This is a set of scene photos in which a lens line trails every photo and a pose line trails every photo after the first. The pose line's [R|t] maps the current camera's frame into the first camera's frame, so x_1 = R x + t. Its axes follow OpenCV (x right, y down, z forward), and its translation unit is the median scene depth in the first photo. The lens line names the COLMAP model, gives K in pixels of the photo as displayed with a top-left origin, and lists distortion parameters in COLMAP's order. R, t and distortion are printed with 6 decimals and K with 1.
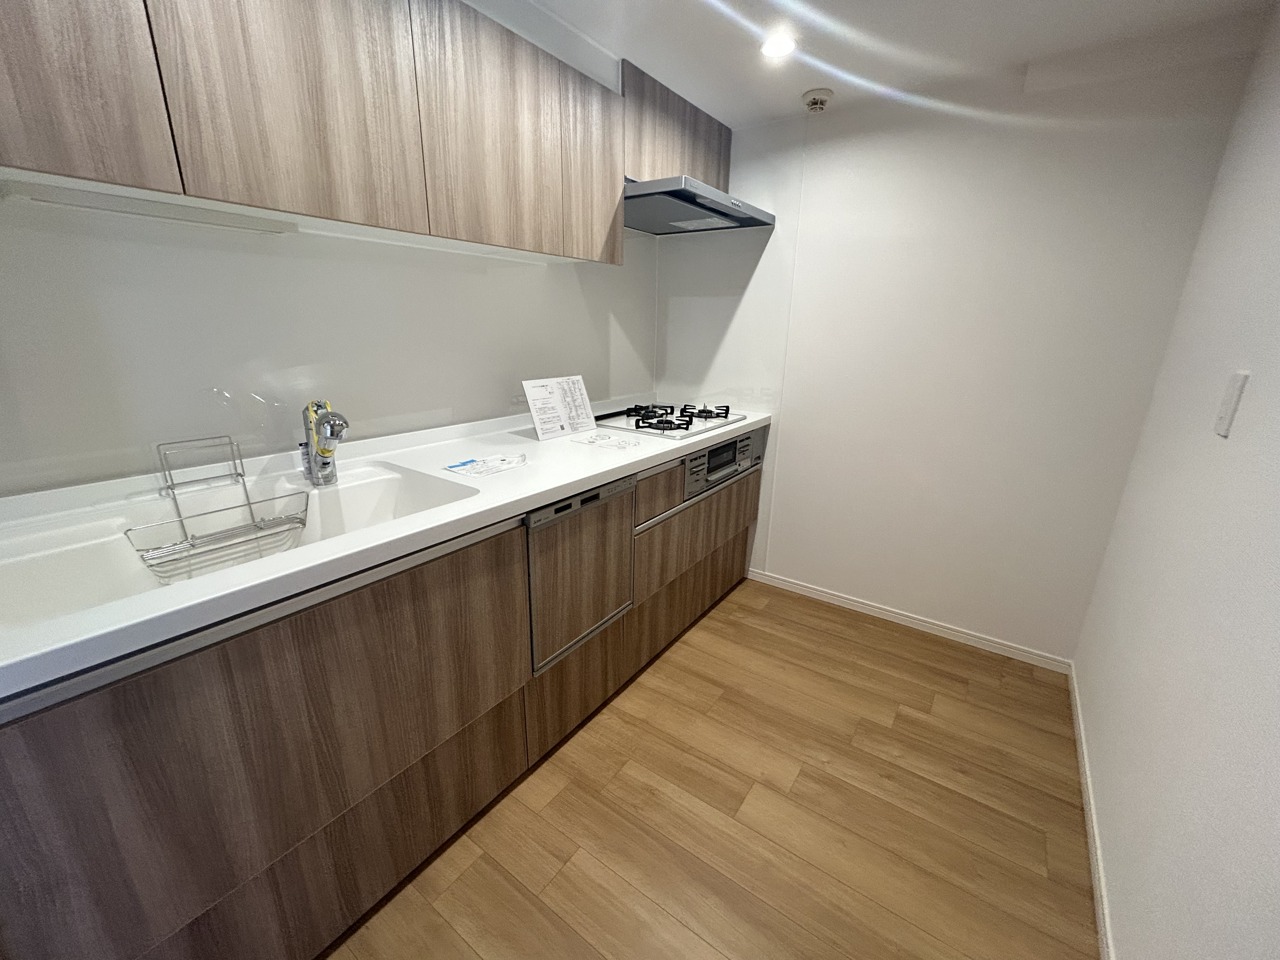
lens RADIAL K [[517.1, 0, 635.4], [0, 517.1, 481.7], [0, 0, 1]] dist [0.000024, -0.000138]
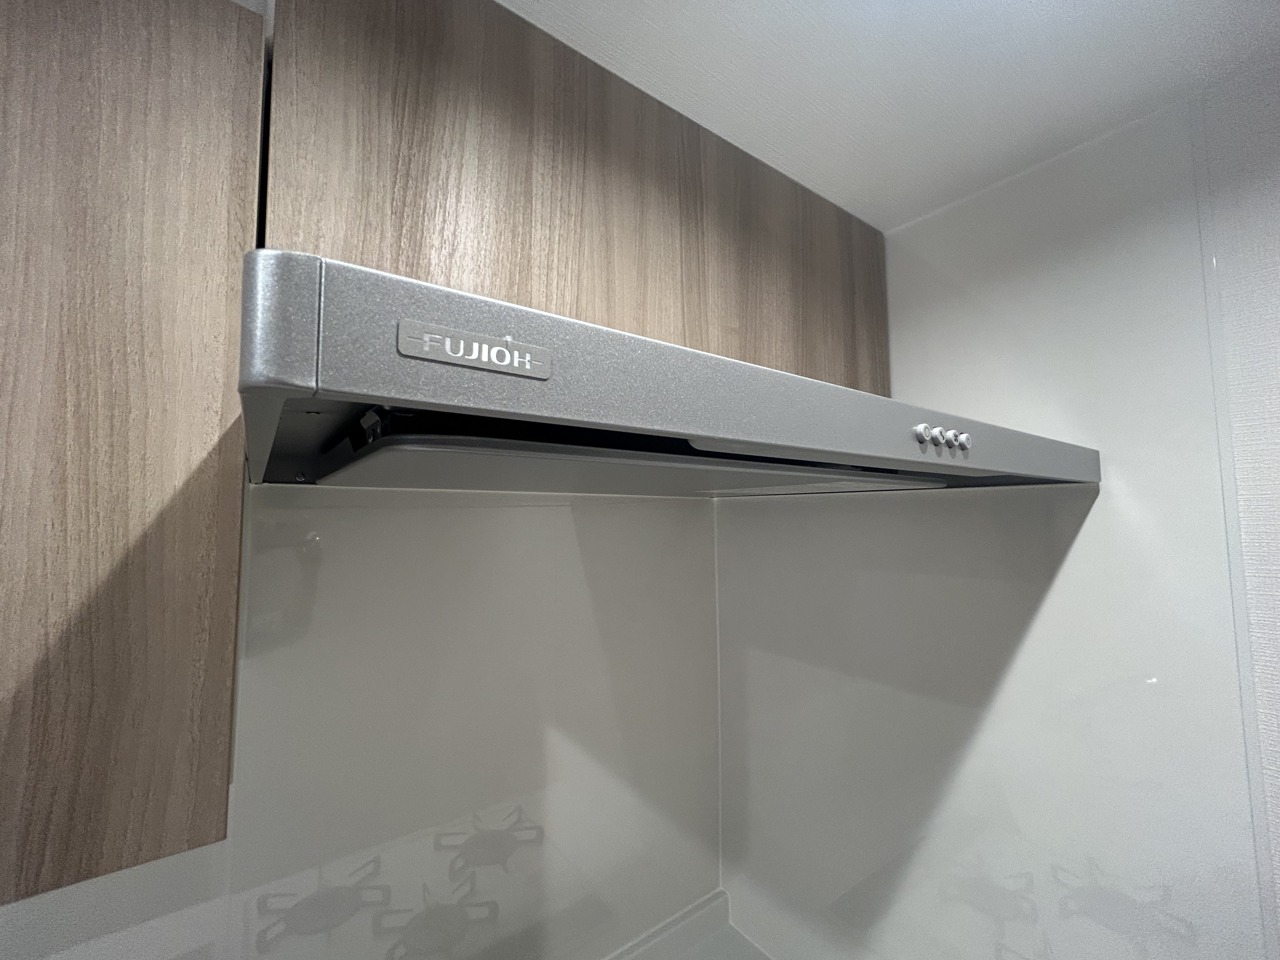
lens RADIAL K [[517.1, 0, 635.4], [0, 517.1, 481.7], [0, 0, 1]] dist [0.000024, -0.000138]
pose [[0.949718, -0.050318, -0.309036, 0.131182], [-0.068419, 0.929798, -0.361655, -0.403220], [0.305539, 0.364614, 0.879604, 0.727782]]
